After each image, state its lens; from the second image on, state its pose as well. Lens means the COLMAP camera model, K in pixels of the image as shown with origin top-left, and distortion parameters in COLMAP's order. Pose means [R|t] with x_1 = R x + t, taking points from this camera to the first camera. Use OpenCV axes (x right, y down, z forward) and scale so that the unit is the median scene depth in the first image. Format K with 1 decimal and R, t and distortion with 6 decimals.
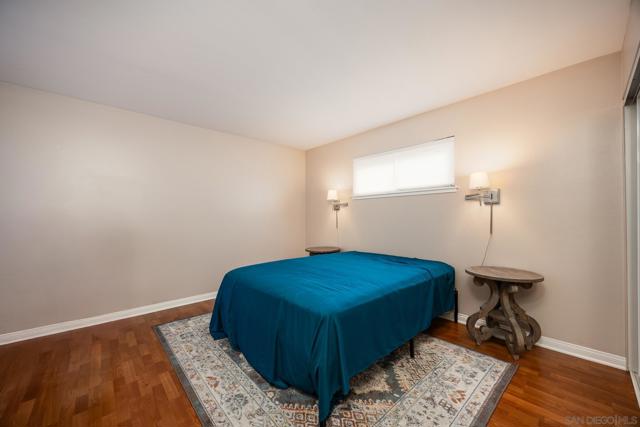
lens RADIAL K [[245.5, 0, 320.0], [0, 245.5, 213.5], [0, 0, 1]] dist [-0.009677, -0.000014]
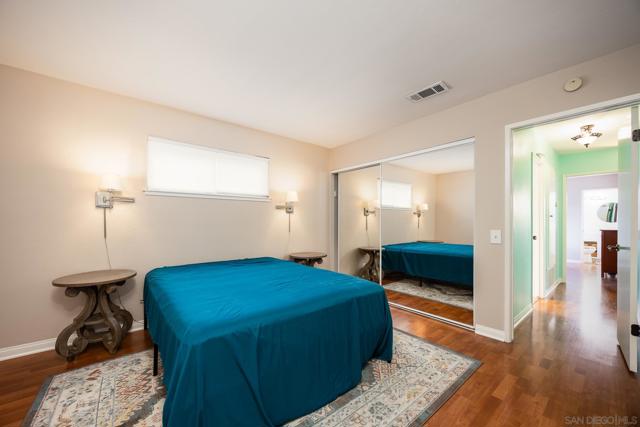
lens RADIAL K [[229.4, 0, 318.0], [0, 229.4, 226.2], [0, 0, 1]] dist [-0.060489, 0.000042]
pose [[0.077111, -0.014822, 0.996912, -0.616285], [-0.024508, 0.999559, 0.016757, 0.014929], [-0.996721, -0.025725, 0.076714, 0.607457]]
